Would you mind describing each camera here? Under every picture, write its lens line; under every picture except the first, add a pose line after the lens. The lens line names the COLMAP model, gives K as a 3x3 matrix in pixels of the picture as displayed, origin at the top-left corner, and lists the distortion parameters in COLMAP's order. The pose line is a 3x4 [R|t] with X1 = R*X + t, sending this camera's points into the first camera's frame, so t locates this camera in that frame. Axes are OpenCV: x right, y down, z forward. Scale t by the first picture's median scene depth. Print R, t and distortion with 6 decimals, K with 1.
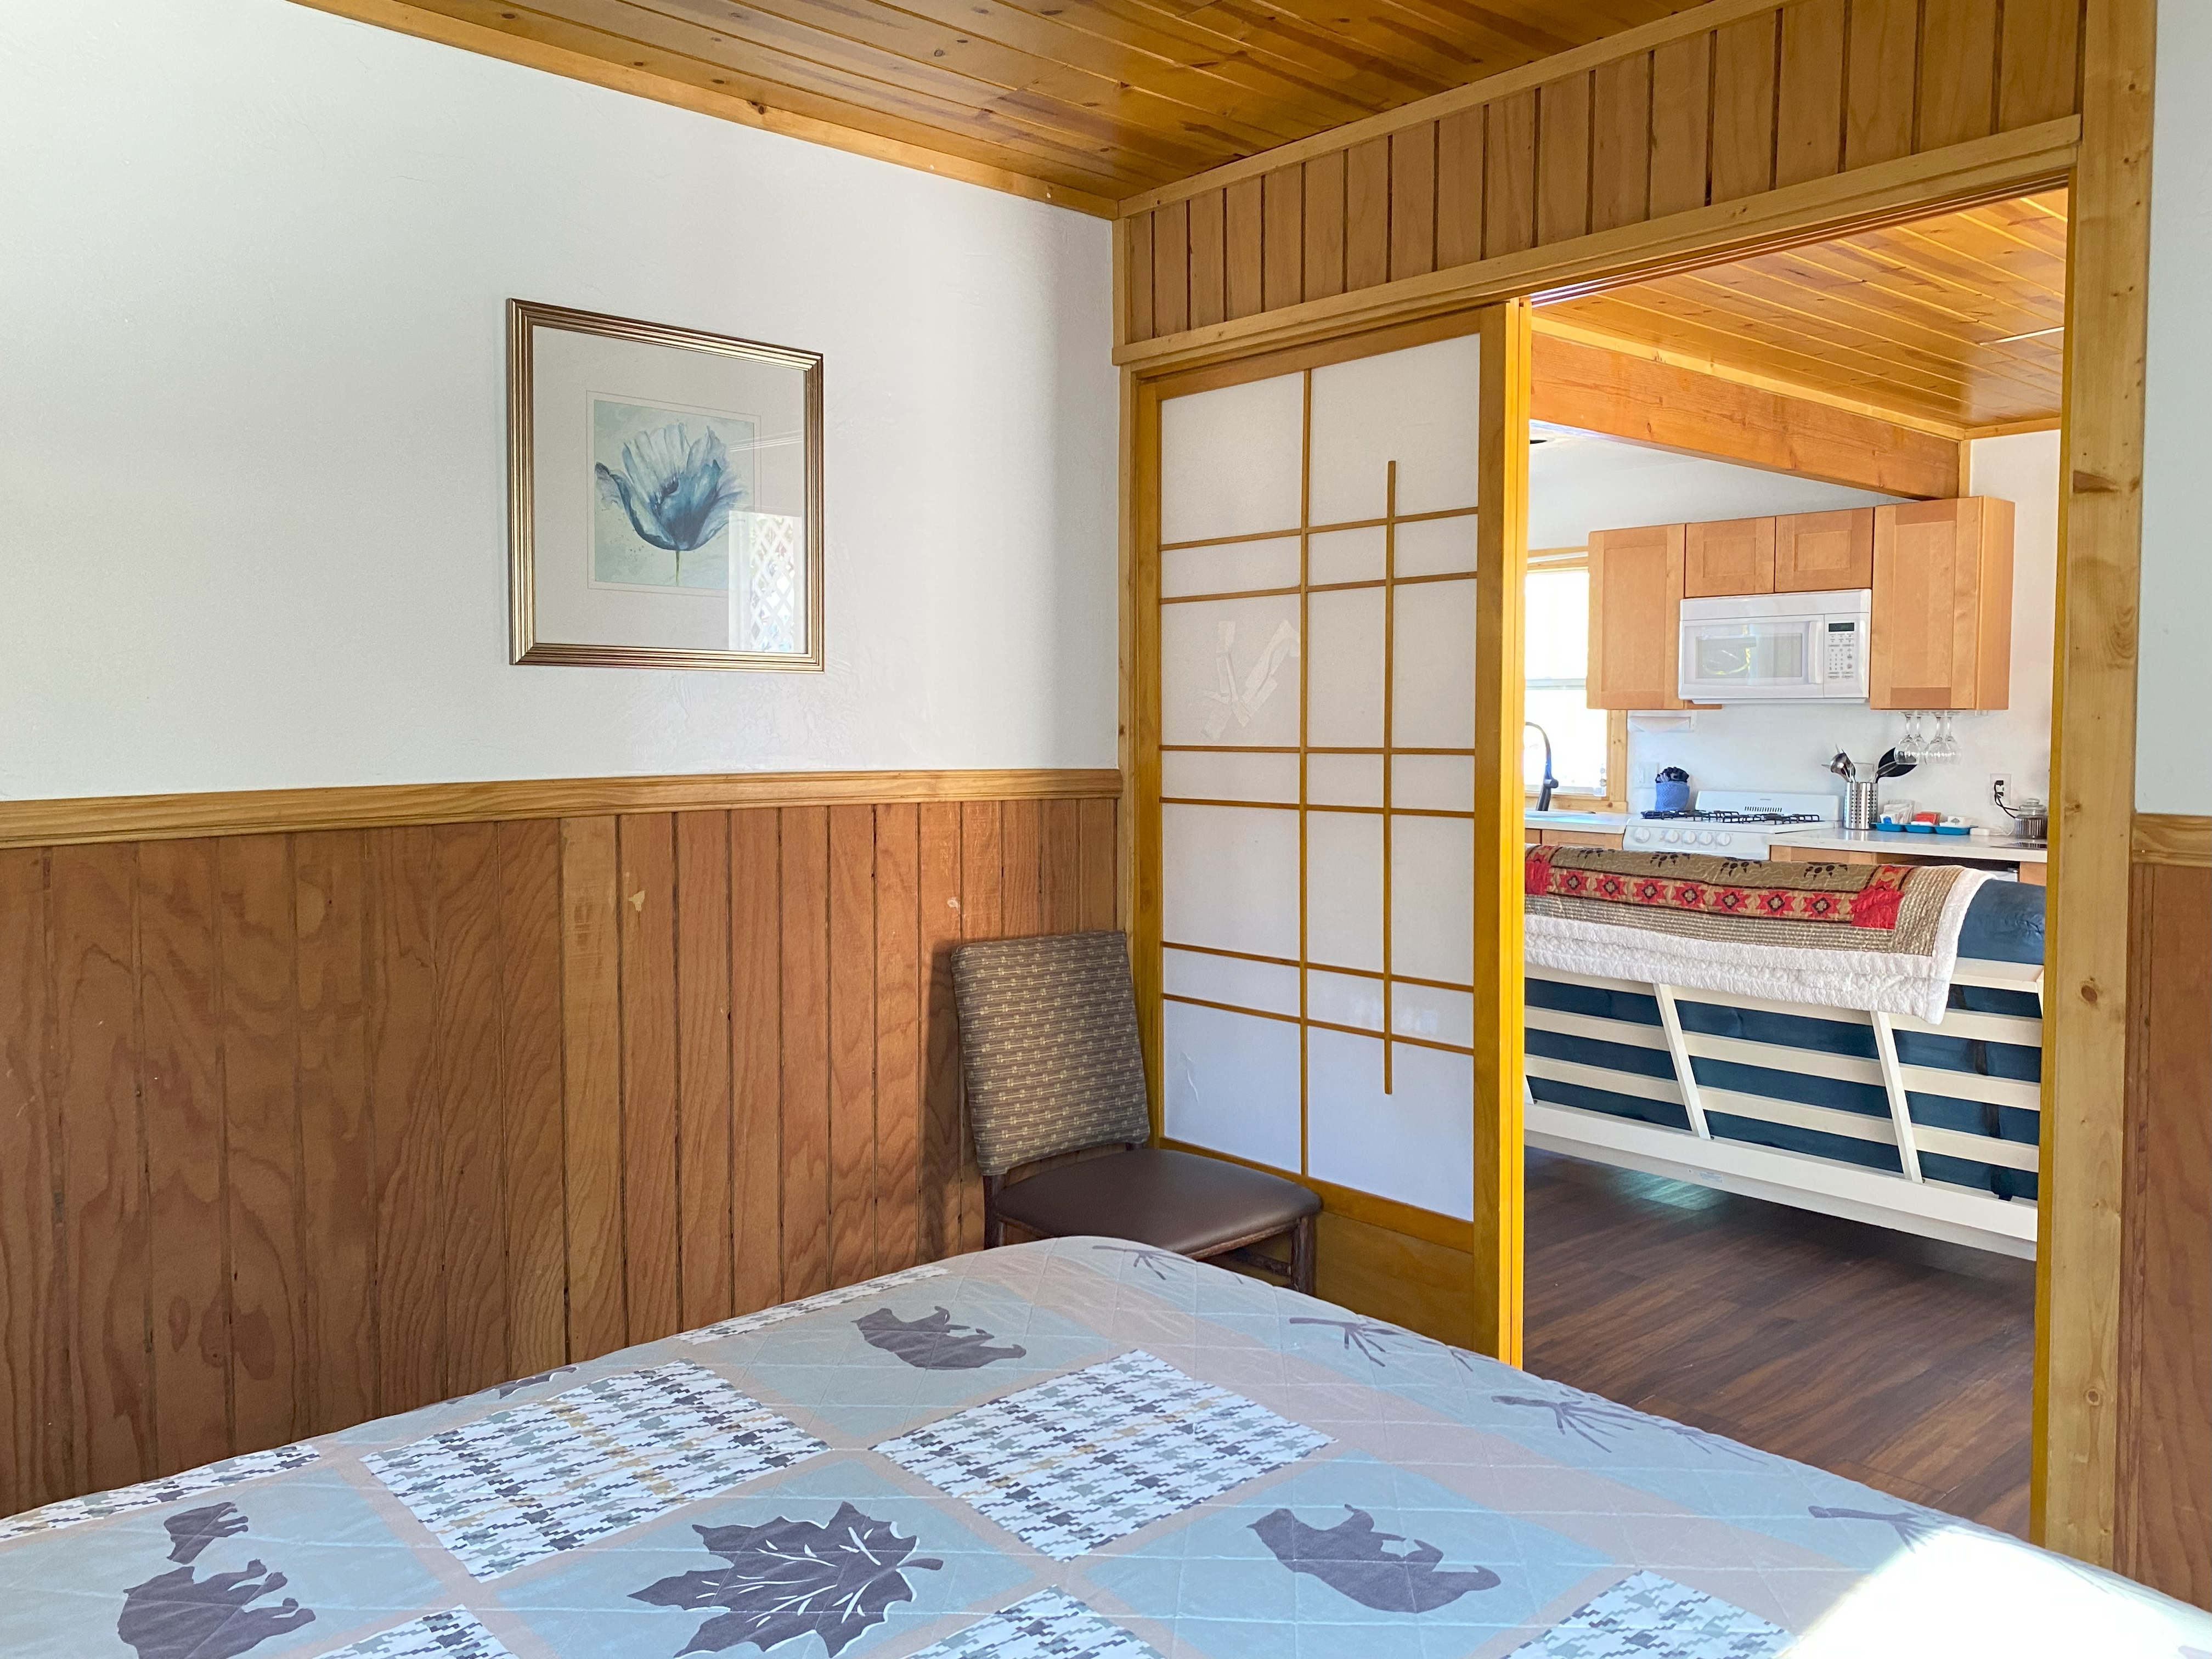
lens RADIAL K [[1682.6, 0, 1121.5], [0, 1682.6, 822.1], [0, 0, 1]] dist [0.040249, -0.040588]
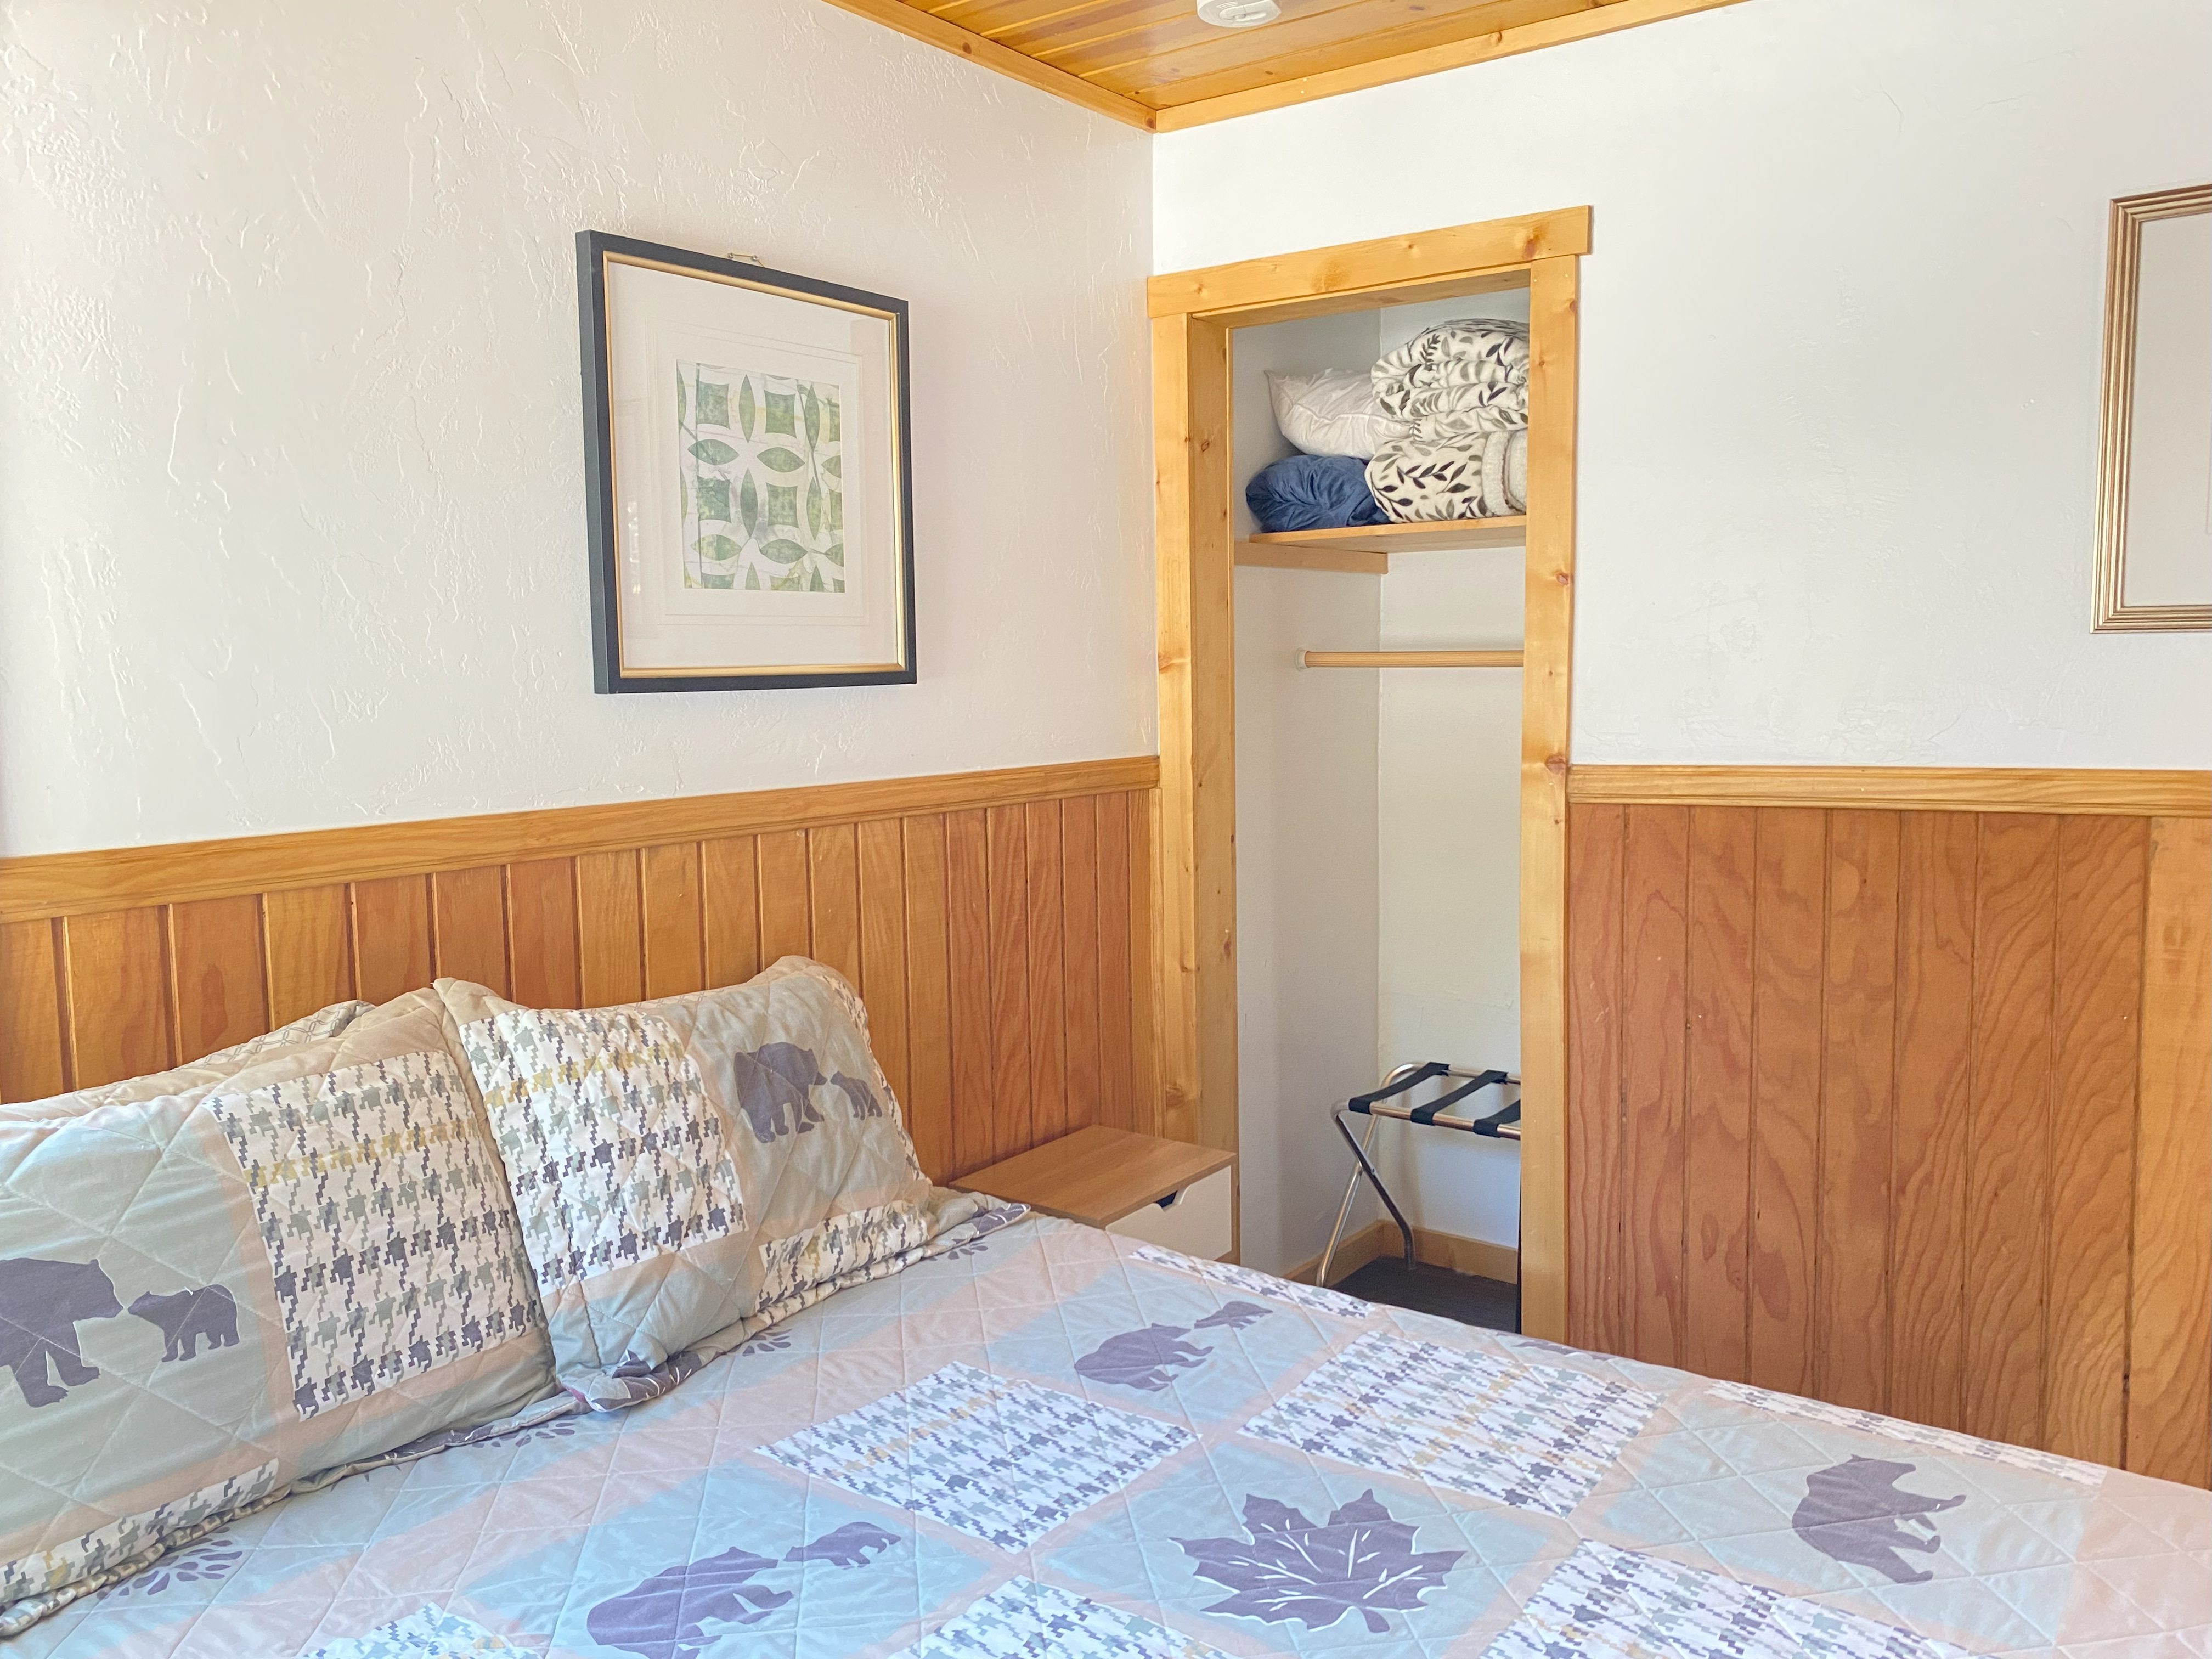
lens RADIAL K [[1682.6, 0, 1101.9], [0, 1682.6, 830.0], [0, 0, 1]] dist [0.040249, -0.040588]
pose [[0.208926, 0.090163, -0.973766, 0.408938], [-0.051672, 0.995368, 0.081076, -0.040503], [0.976565, 0.033378, 0.212617, 0.350907]]
